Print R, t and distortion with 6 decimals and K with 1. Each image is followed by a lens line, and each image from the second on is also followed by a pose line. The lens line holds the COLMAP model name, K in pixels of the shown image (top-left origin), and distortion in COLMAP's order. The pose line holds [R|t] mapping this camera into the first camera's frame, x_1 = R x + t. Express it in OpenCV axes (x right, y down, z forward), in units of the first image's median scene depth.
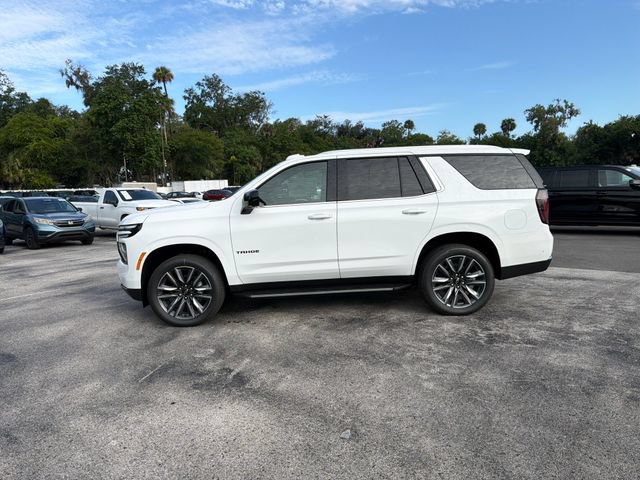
lens RADIAL K [[454.0, 0, 316.7], [0, 454.0, 243.8], [0, 0, 1]] dist [0.041971, -0.049850]
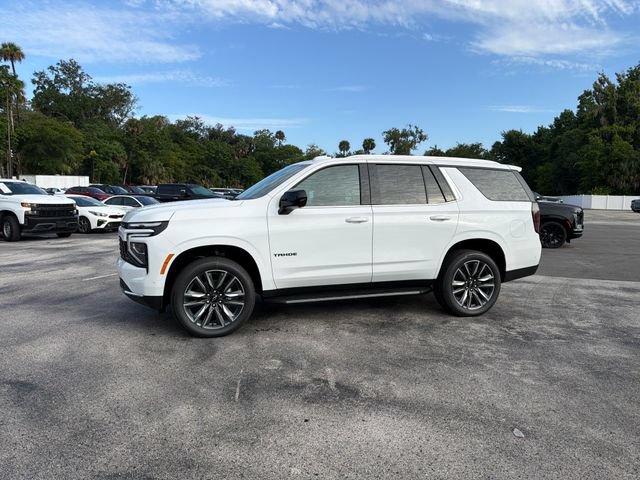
lens RADIAL K [[454.0, 0, 318.3], [0, 454.0, 236.3], [0, 0, 1]] dist [0.041971, -0.049850]
pose [[0.954064, 0.023652, 0.298669, -0.035791], [-0.014069, 0.999316, -0.034195, 0.001046], [-0.299274, 0.028422, 0.953744, 0.007864]]
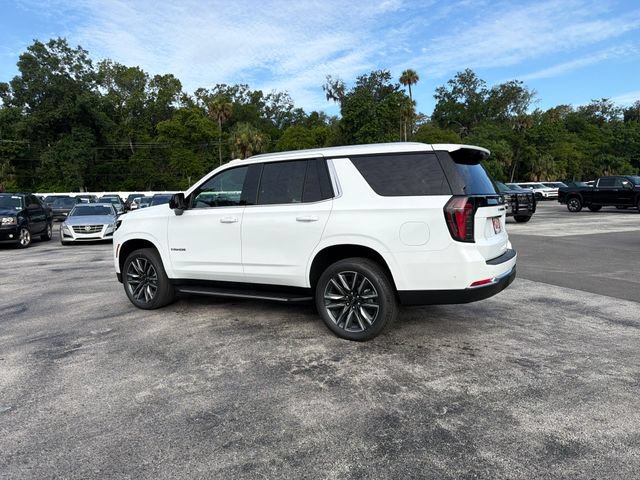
lens RADIAL K [[454.0, 0, 315.4], [0, 454.0, 241.2], [0, 0, 1]] dist [0.041971, -0.049850]
pose [[0.843954, 0.061757, -0.532848, 0.070131], [-0.062561, 0.997904, 0.016569, -0.004146], [0.532755, 0.019352, 0.846048, 0.022949]]
